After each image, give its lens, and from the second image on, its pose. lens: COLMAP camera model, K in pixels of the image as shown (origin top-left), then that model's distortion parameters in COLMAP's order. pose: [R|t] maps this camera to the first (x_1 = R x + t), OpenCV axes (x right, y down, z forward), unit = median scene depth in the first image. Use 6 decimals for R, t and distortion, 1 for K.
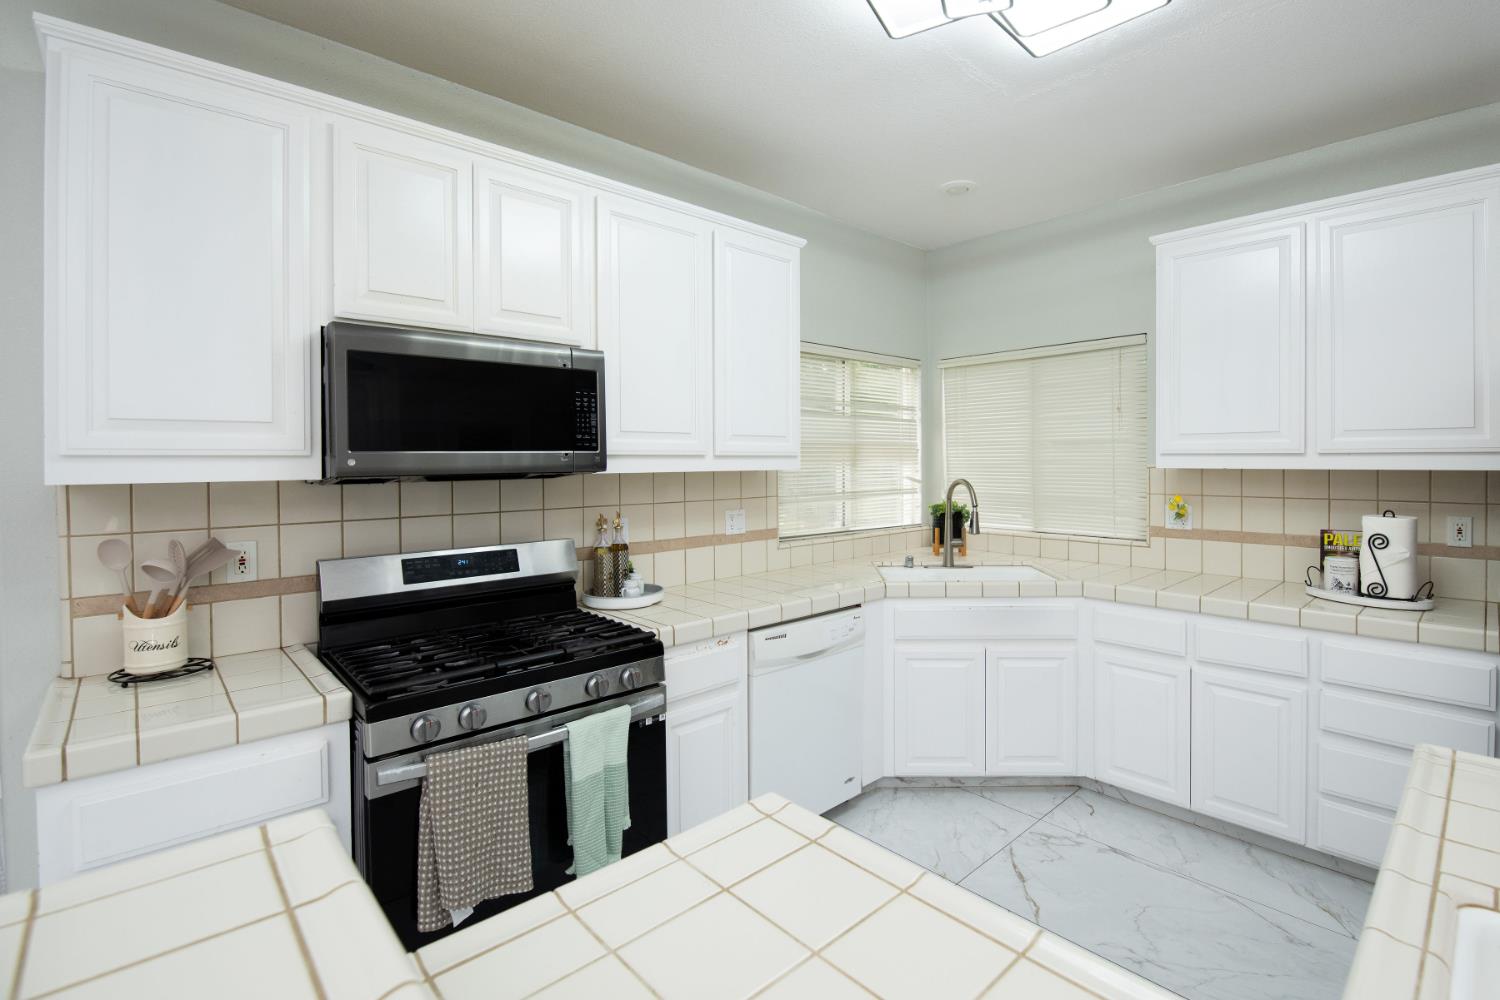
lens RADIAL K [[706.6, 0, 785.5], [0, 706.6, 461.4], [0, 0, 1]] dist [-0.002483, -0.000892]
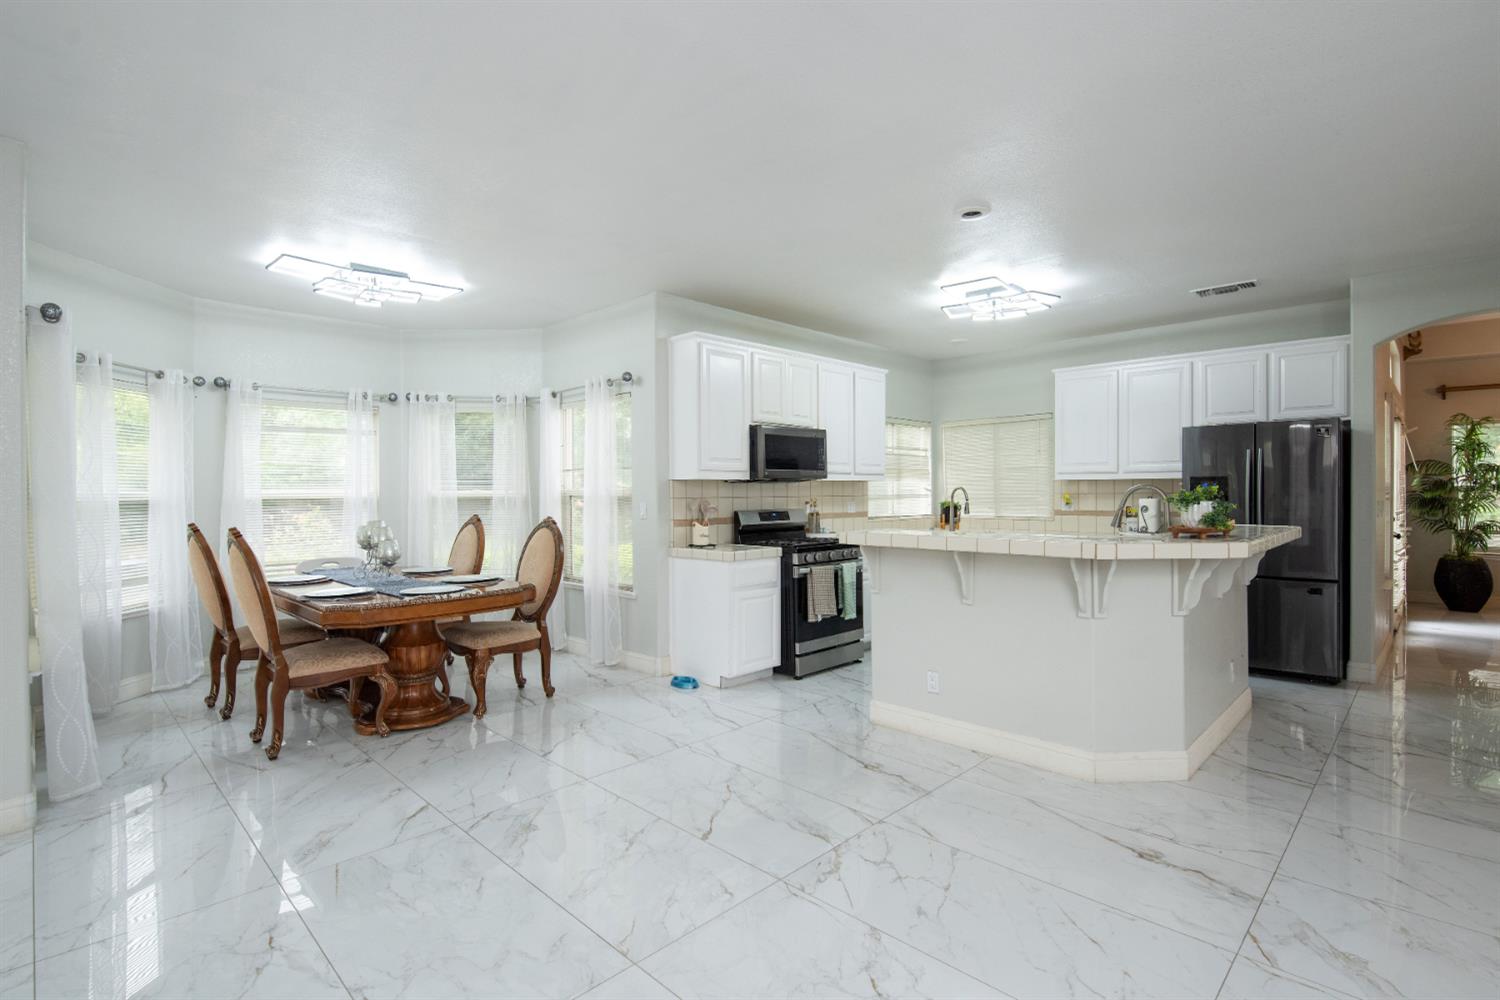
lens RADIAL K [[718.2, 0, 741.6], [0, 718.2, 491.9], [0, 0, 1]] dist [-0.003358, -0.000611]
pose [[0.999762, -0.001421, 0.021759, -0.510415], [0.001473, 0.999996, -0.002369, 0.054801], [-0.021756, 0.002400, 0.999760, -1.252004]]
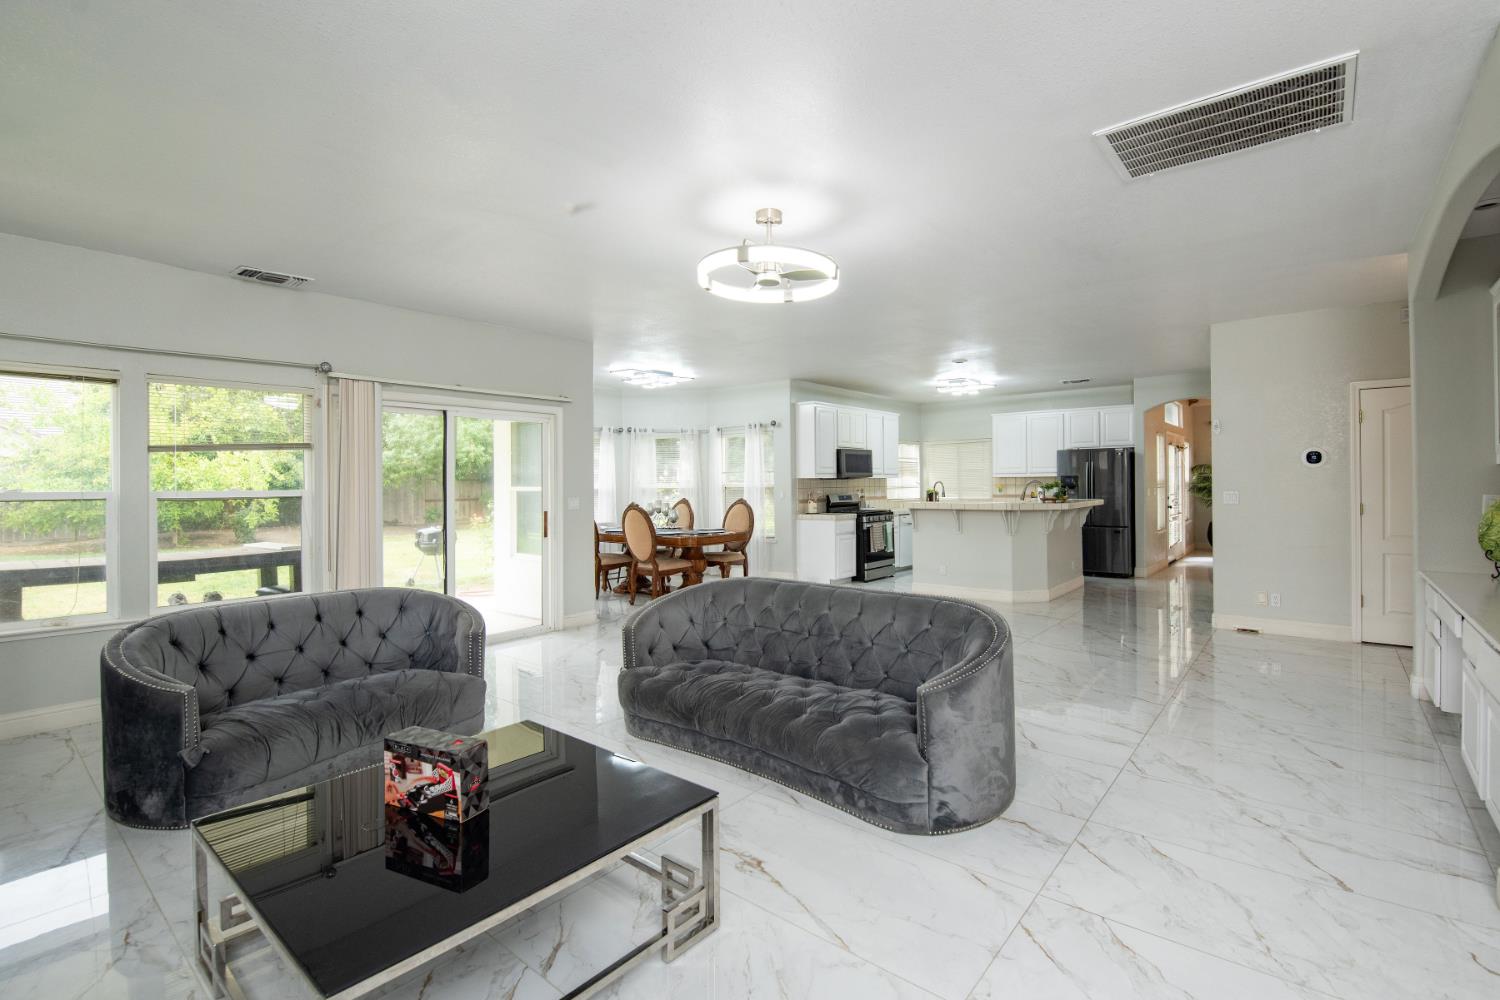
lens RADIAL K [[671.4, 0, 775.1], [0, 671.4, 487.2], [0, 0, 1]] dist [-0.002225, -0.000614]
pose [[0.991949, -0.006698, 0.126462, -1.175346], [0.006680, 0.999978, 0.000568, 0.059897], [-0.126463, 0.000281, 0.991971, -2.611789]]
